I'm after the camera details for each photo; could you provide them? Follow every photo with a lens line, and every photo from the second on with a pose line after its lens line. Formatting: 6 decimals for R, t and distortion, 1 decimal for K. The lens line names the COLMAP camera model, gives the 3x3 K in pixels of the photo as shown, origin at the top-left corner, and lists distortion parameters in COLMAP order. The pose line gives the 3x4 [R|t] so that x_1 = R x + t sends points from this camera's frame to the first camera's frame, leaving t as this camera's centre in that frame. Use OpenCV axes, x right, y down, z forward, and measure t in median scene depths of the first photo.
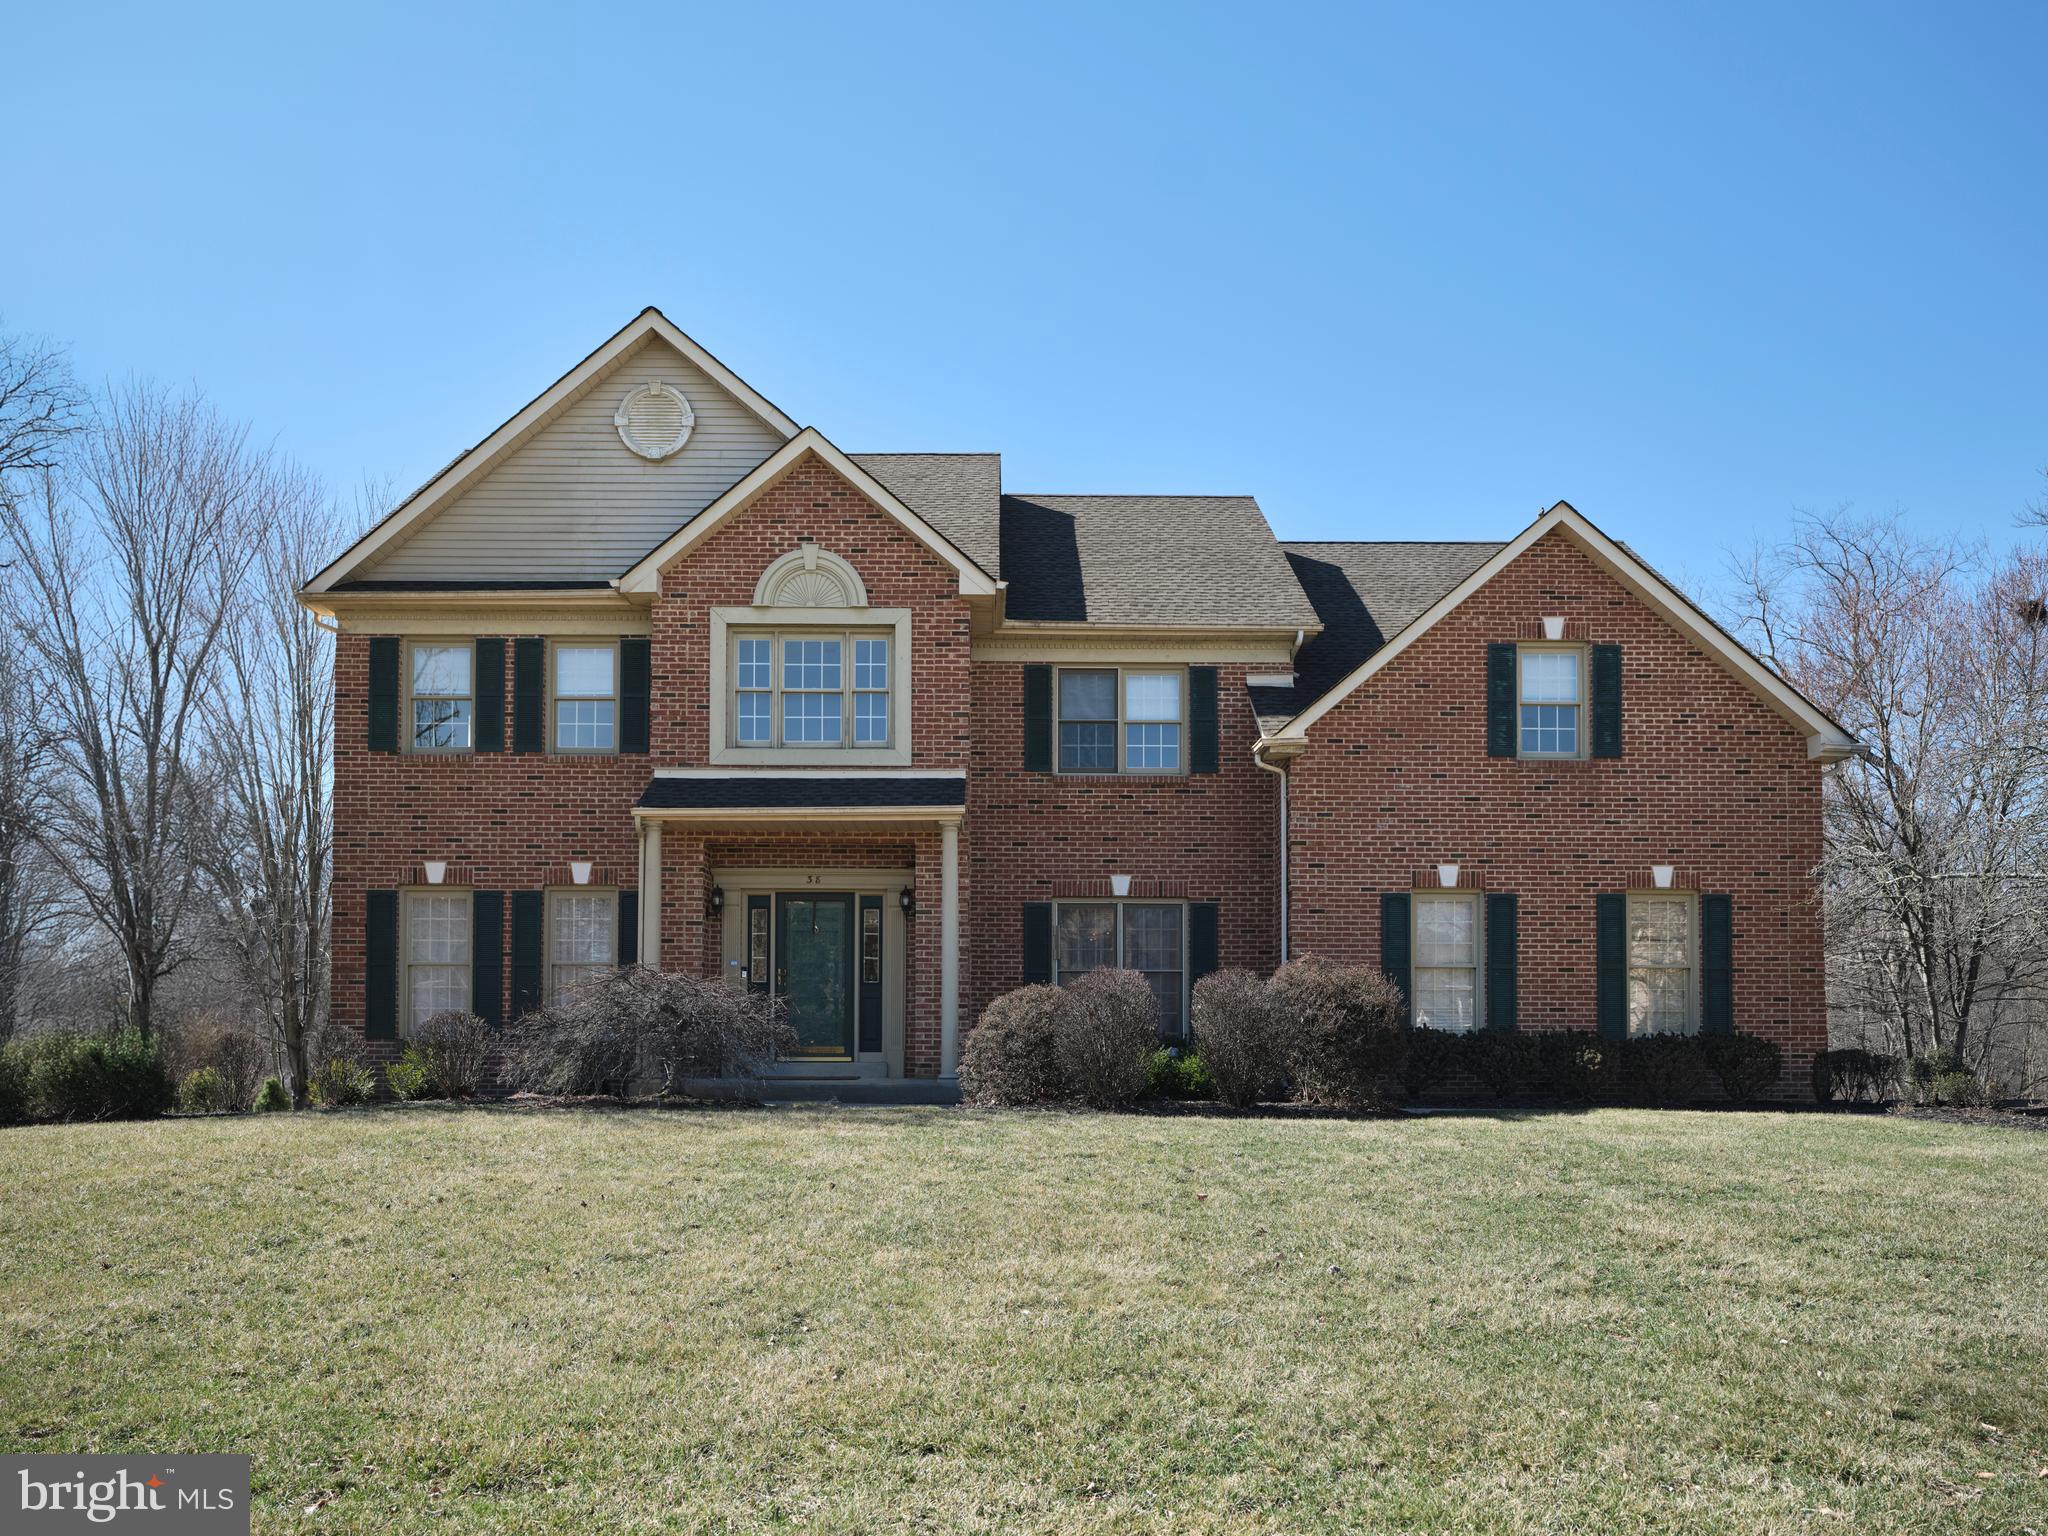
lens RADIAL K [[1495.9, 0, 1024.6], [0, 1495.9, 859.9], [0, 0, 1]] dist [-0.014936, 0.000798]
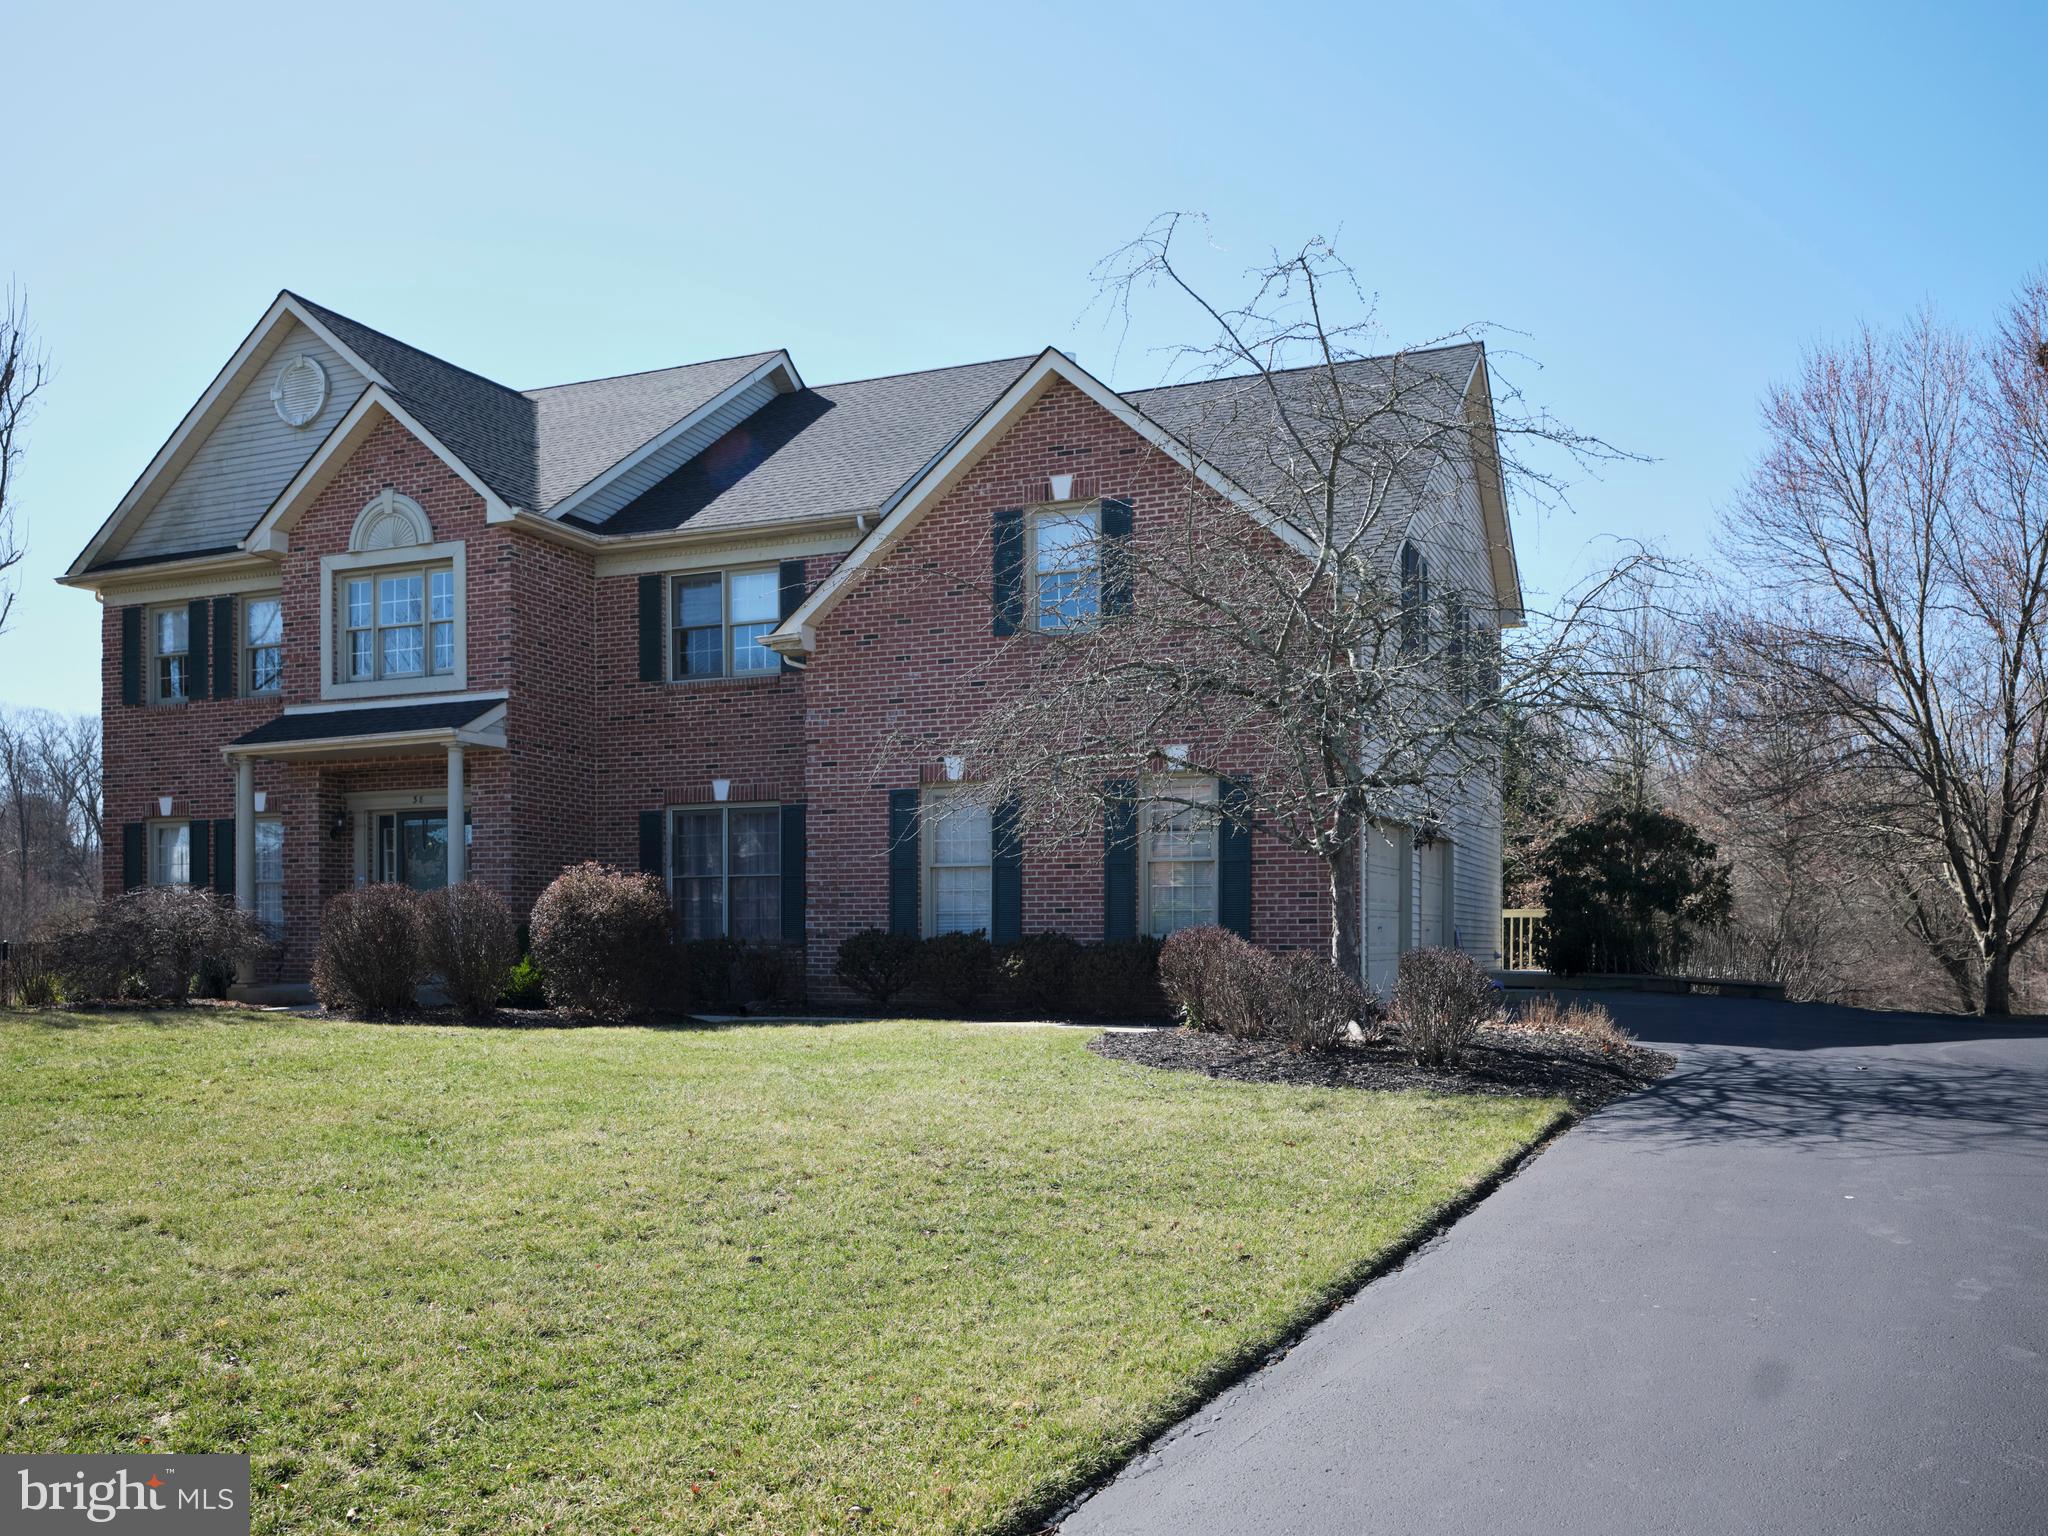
lens RADIAL K [[1673.2, 0, 1024.2], [0, 1673.2, 770.2], [0, 0, 1]] dist [-0.012189, -0.005463]
pose [[0.923616, -0.047095, -0.380415, 0.713489], [0.053821, 0.998526, 0.007056, 0.007048], [0.379522, -0.026992, 0.924789, 0.052090]]
